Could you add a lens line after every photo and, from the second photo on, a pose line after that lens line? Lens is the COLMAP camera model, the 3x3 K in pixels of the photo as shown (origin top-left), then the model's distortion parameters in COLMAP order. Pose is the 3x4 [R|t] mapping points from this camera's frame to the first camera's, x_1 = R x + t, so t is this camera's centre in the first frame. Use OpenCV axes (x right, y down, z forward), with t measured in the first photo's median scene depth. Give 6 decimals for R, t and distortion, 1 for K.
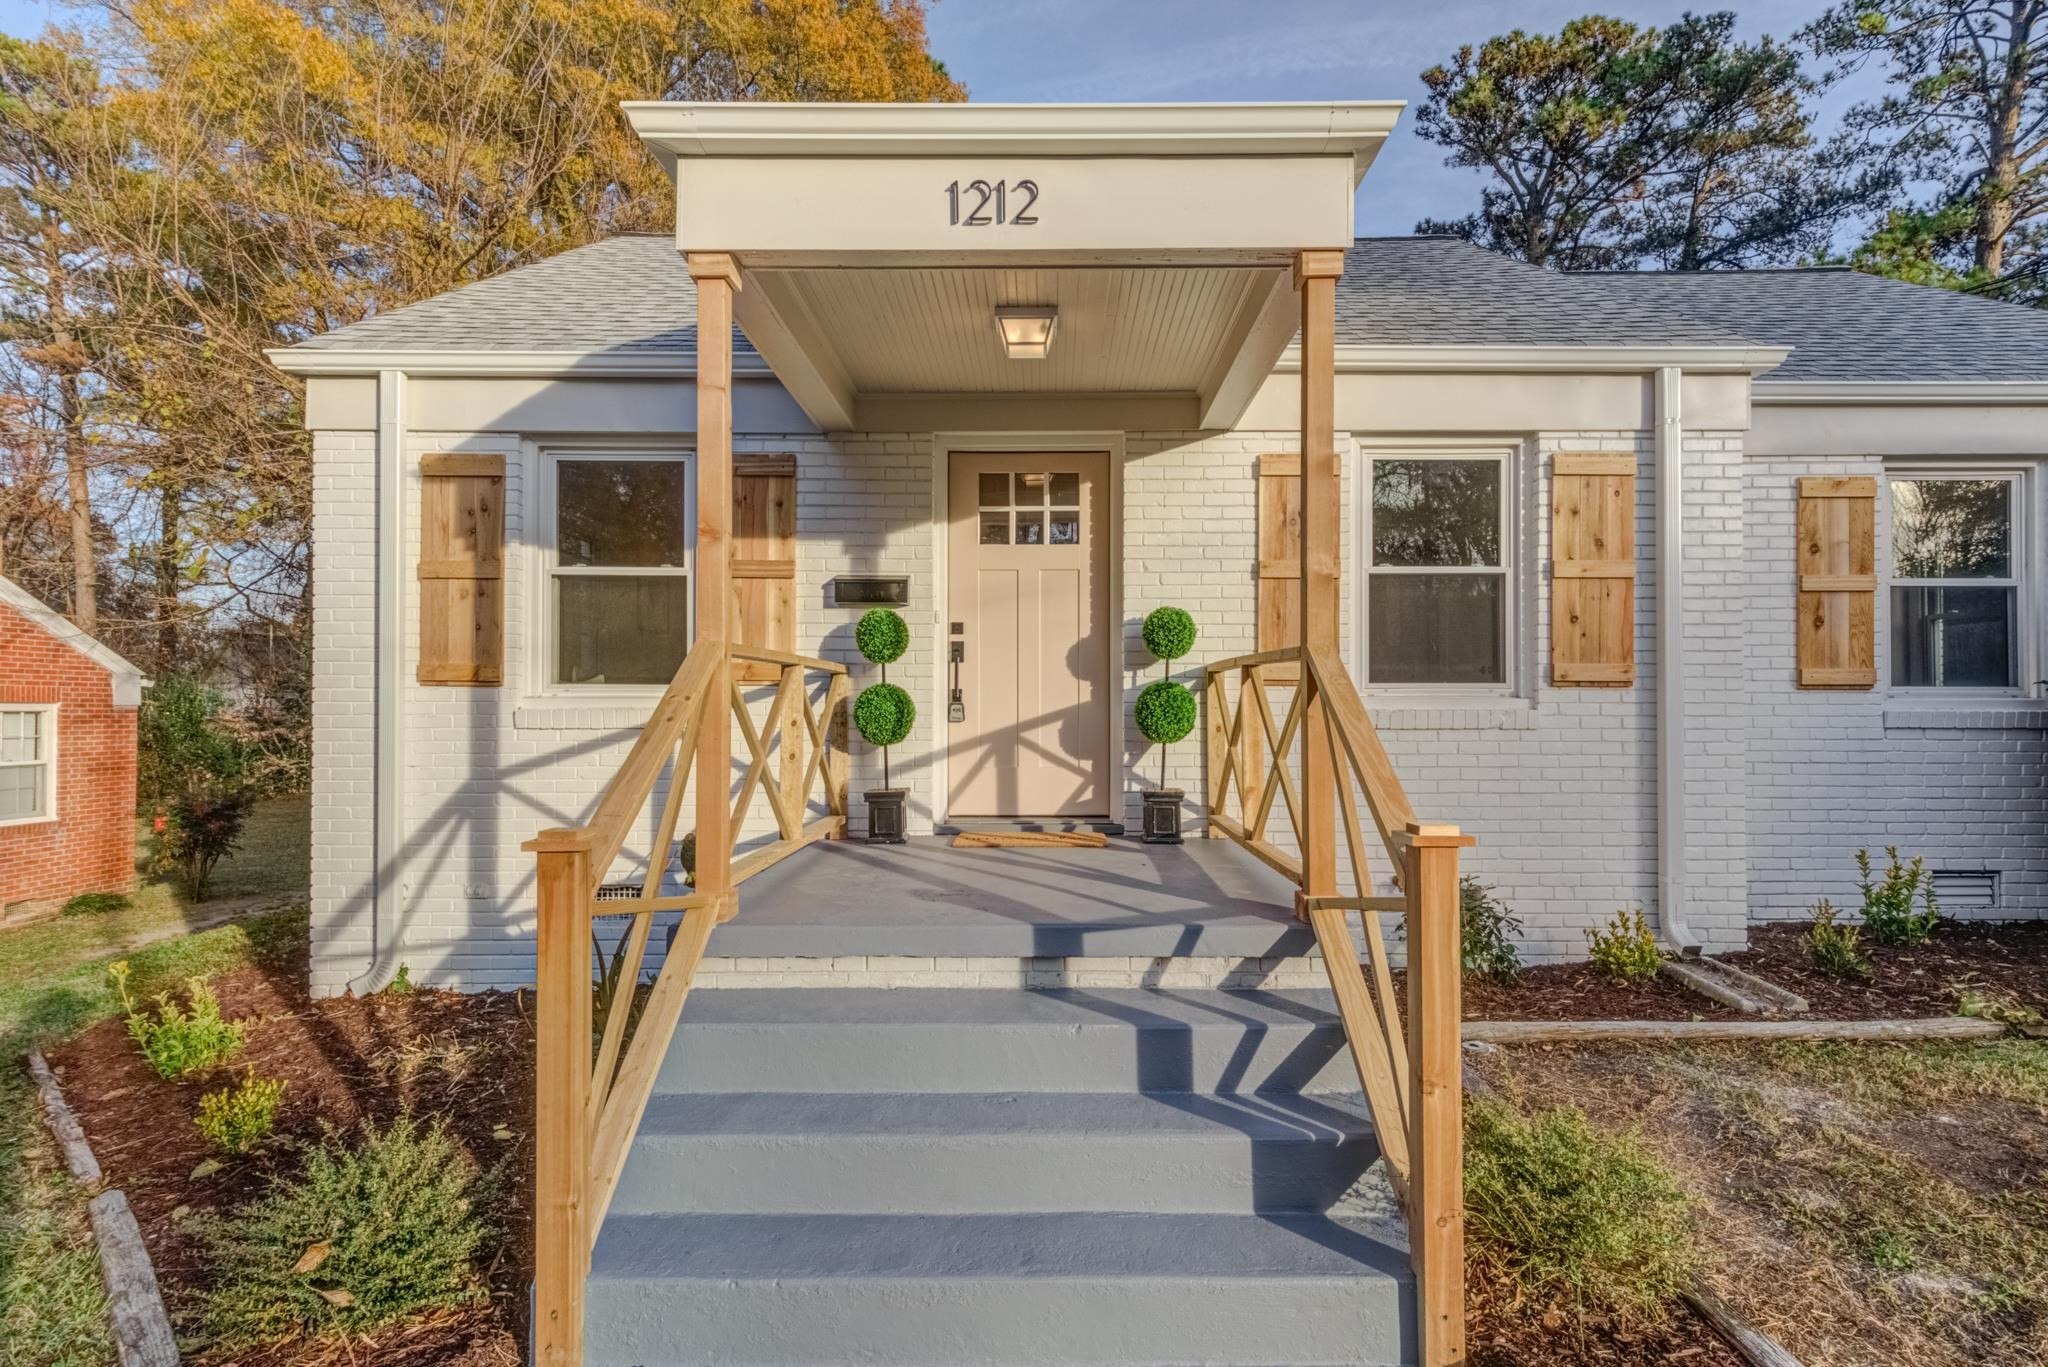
lens RADIAL K [[1048.1, 0, 1032.0], [0, 1048.1, 696.0], [0, 0, 1]] dist [0.007310, -0.000252]
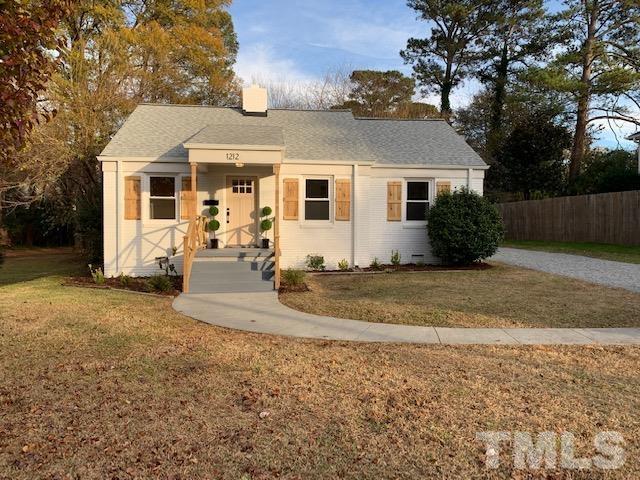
lens RADIAL K [[480.8, 0, 326.1], [0, 480.8, 238.6], [0, 0, 1]] dist [0.007862, -0.011922]
pose [[0.991785, 0.000045, 0.127918, 0.112484], [-0.005153, 0.999202, 0.039604, -0.014691], [-0.127814, -0.039938, 0.990994, -1.523349]]
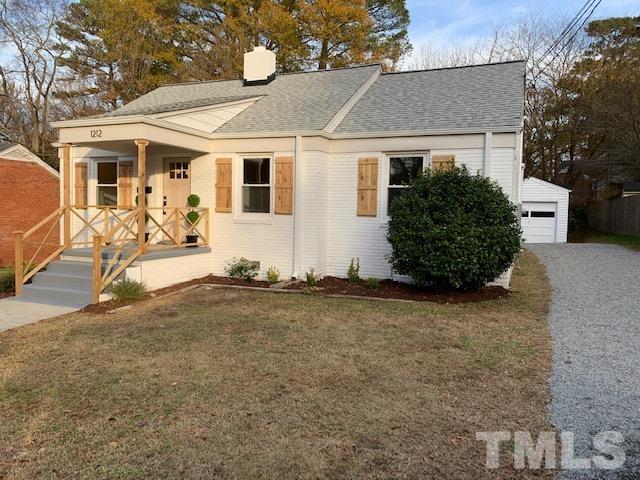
lens RADIAL K [[480.8, 0, 320.4], [0, 480.8, 235.4], [0, 0, 1]] dist [0.007862, -0.011922]
pose [[0.921005, 0.042188, -0.387260, 1.382448], [-0.015840, 0.997352, 0.070979, -0.062281], [0.389229, -0.059238, 0.919234, -0.664220]]
